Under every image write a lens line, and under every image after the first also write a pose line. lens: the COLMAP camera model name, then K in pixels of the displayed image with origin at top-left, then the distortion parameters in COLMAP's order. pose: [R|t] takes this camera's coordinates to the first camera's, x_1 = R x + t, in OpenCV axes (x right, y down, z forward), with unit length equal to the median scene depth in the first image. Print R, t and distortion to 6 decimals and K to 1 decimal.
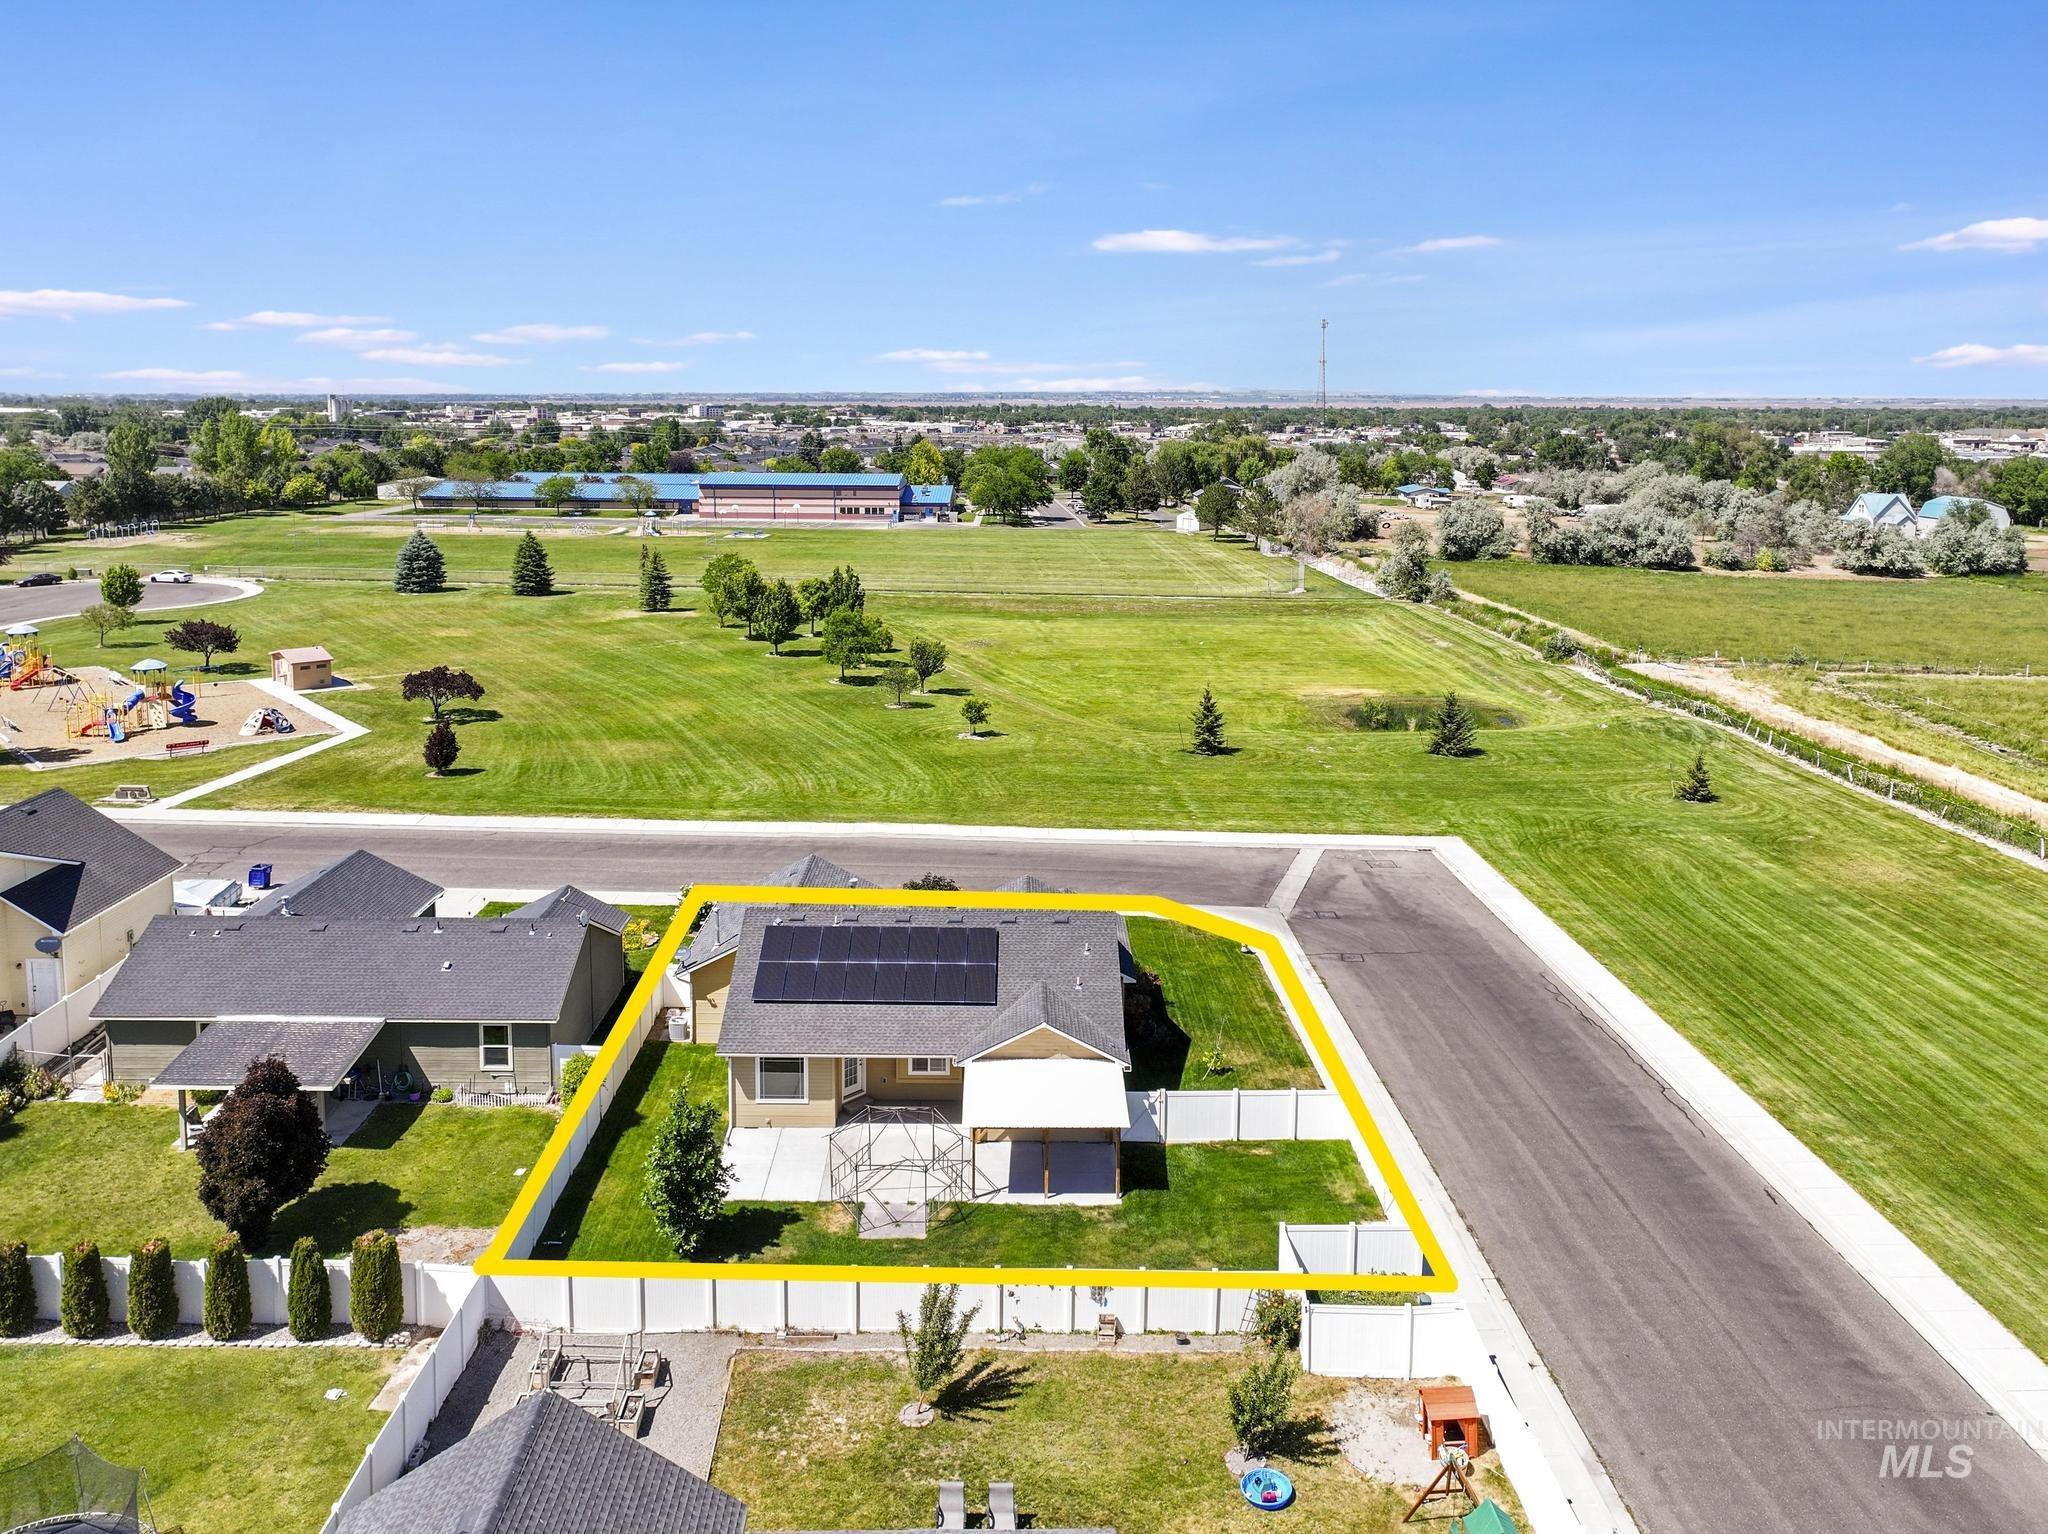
lens RADIAL K [[1477.8, 0, 1020.8], [0, 1477.8, 759.9], [0, 0, 1]] dist [0.003306, 0.010788]
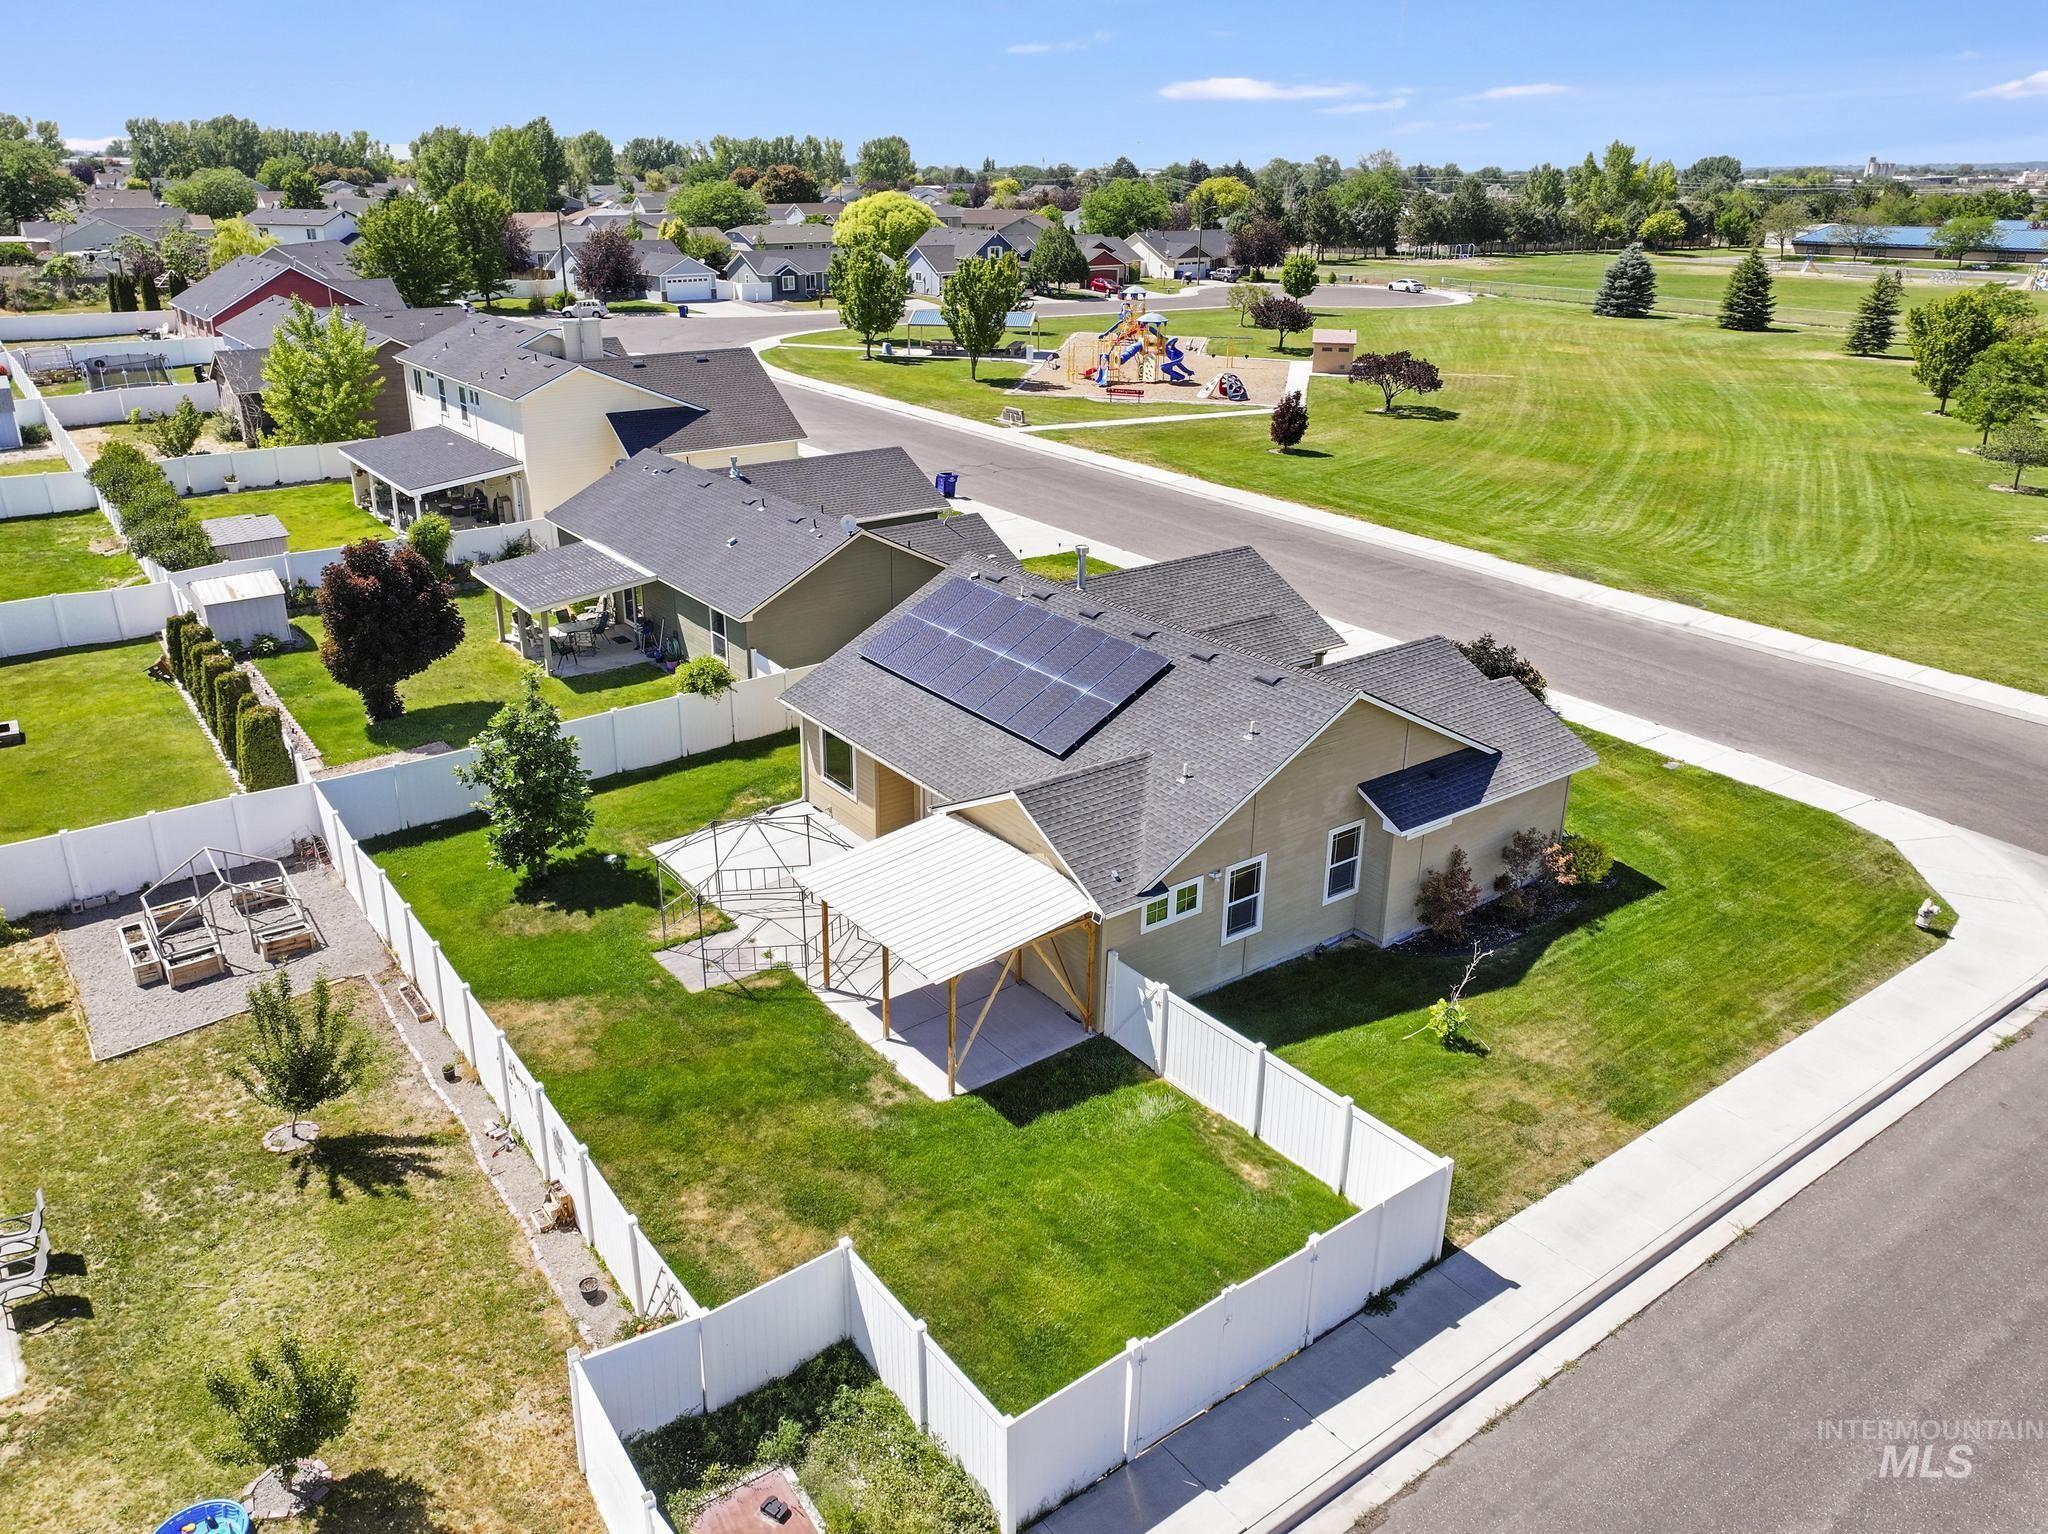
lens RADIAL K [[1477.8, 0, 974.1], [0, 1477.8, 748.0], [0, 0, 1]] dist [0.003306, 0.010788]
pose [[0.573367, 0.294493, -0.764542, 0.221547], [-0.193417, 0.955444, 0.222973, 0.016394], [0.796141, 0.020031, 0.604779, 0.304309]]
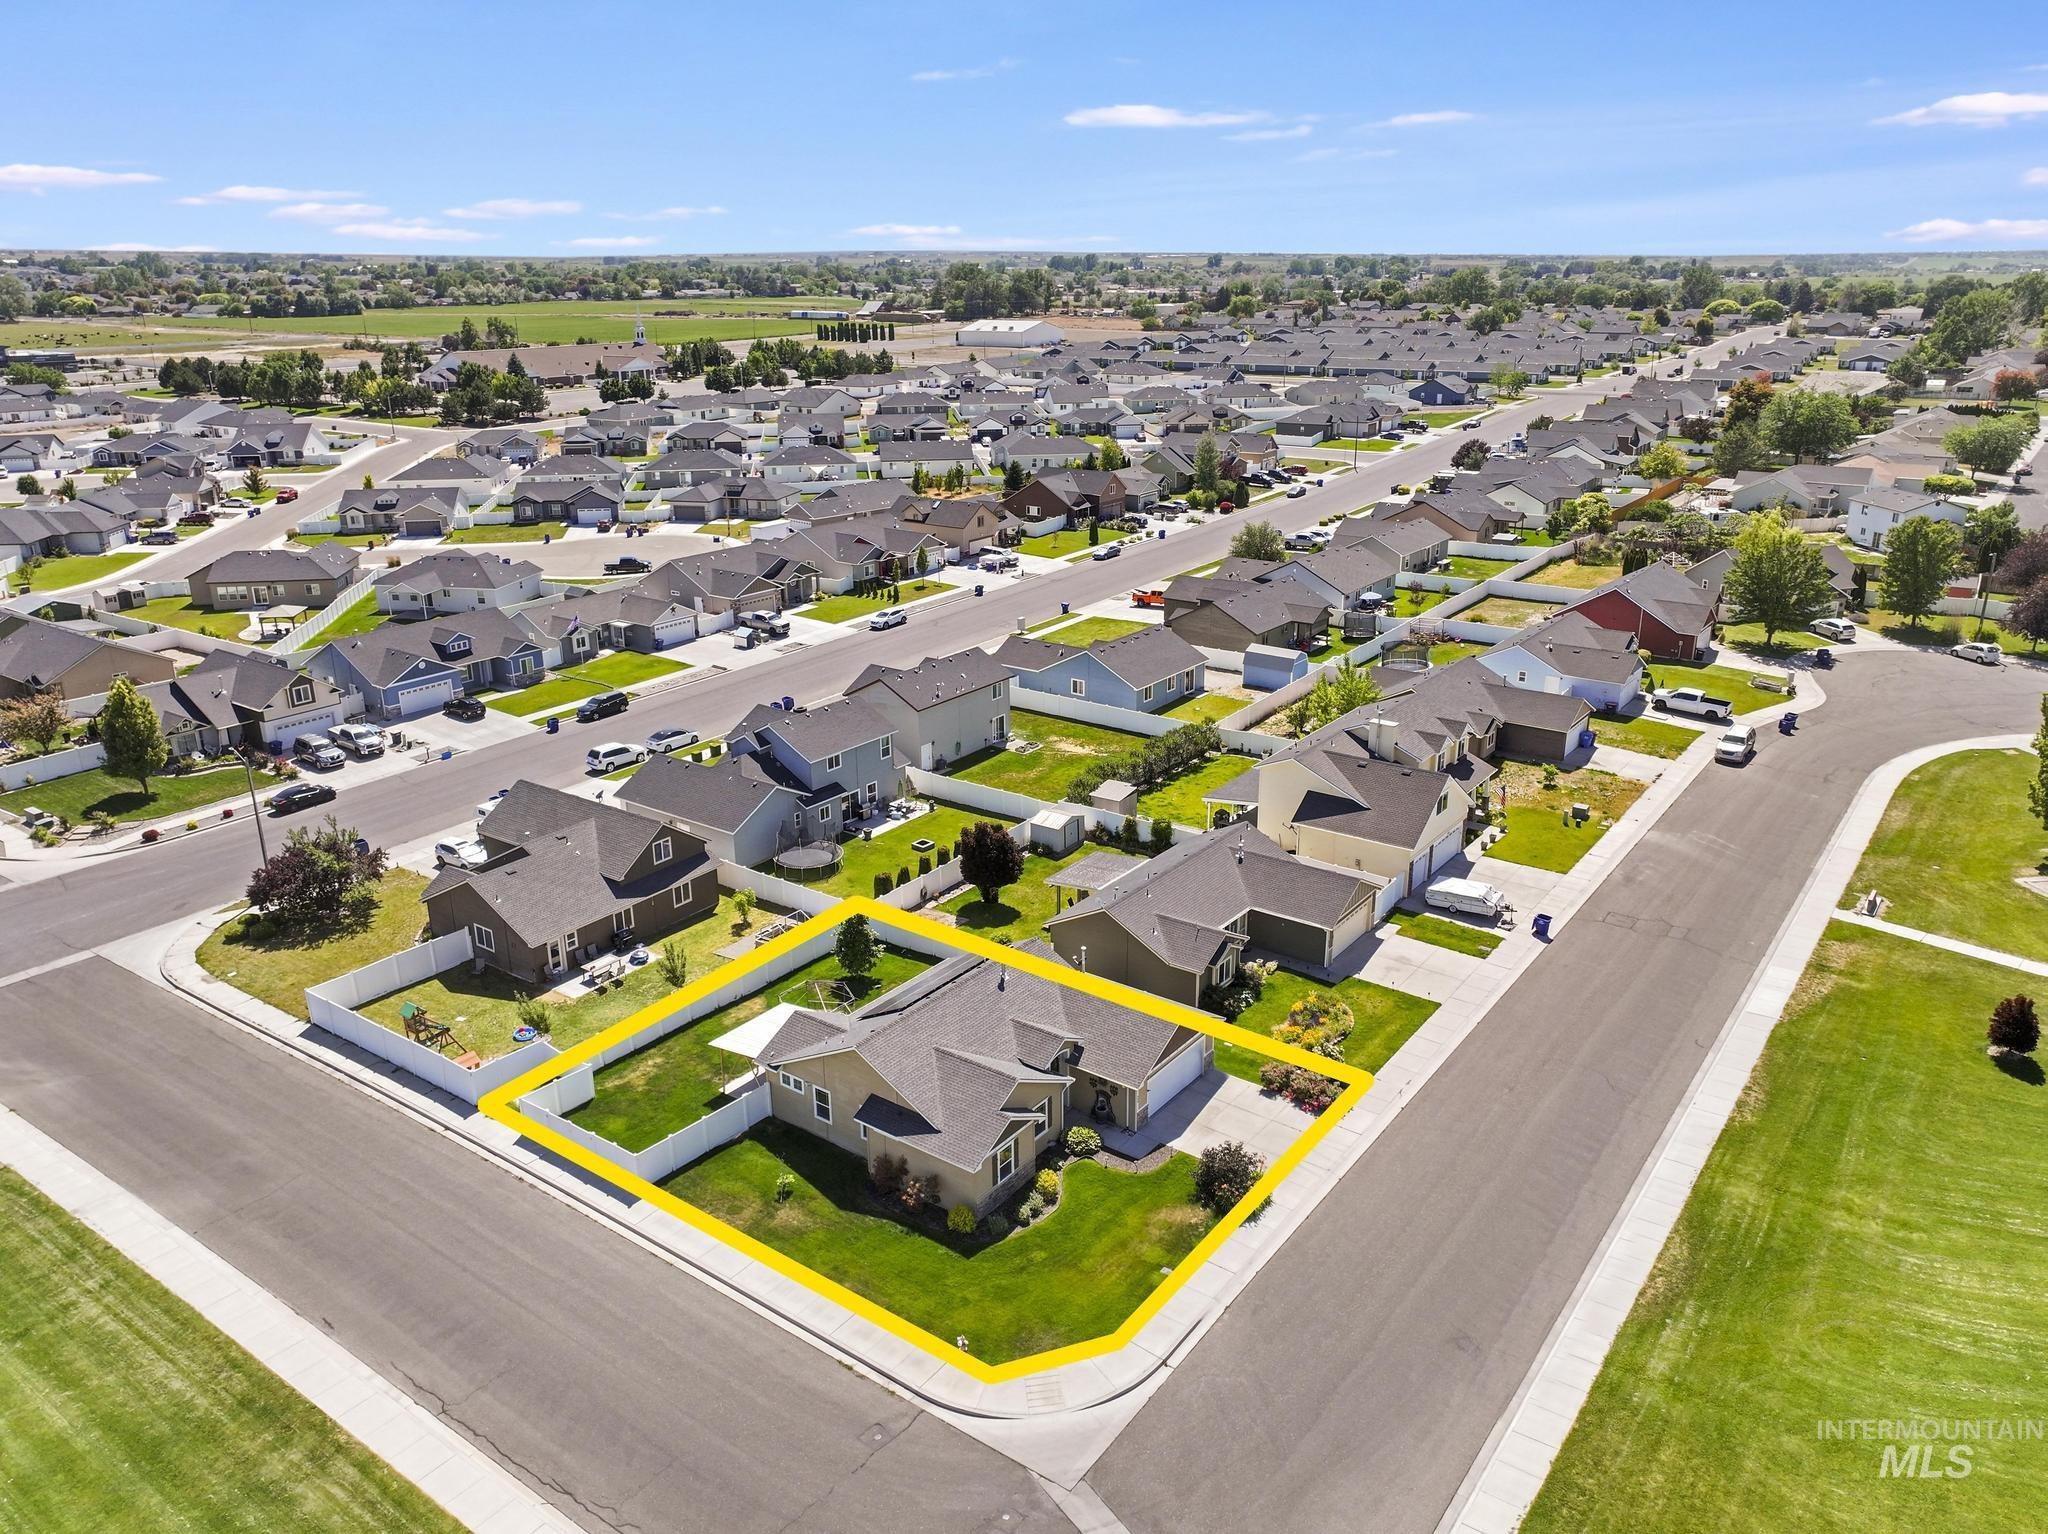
lens RADIAL K [[1451.2, 0, 1027.2], [0, 1451.2, 764.0], [0, 0, 1]] dist [0.003818, 0.000702]
pose [[-0.604305, 0.255032, -0.754834, 0.447413], [-0.191861, 0.872931, 0.448533, -0.360893], [0.773308, 0.415874, -0.478585, 0.864400]]
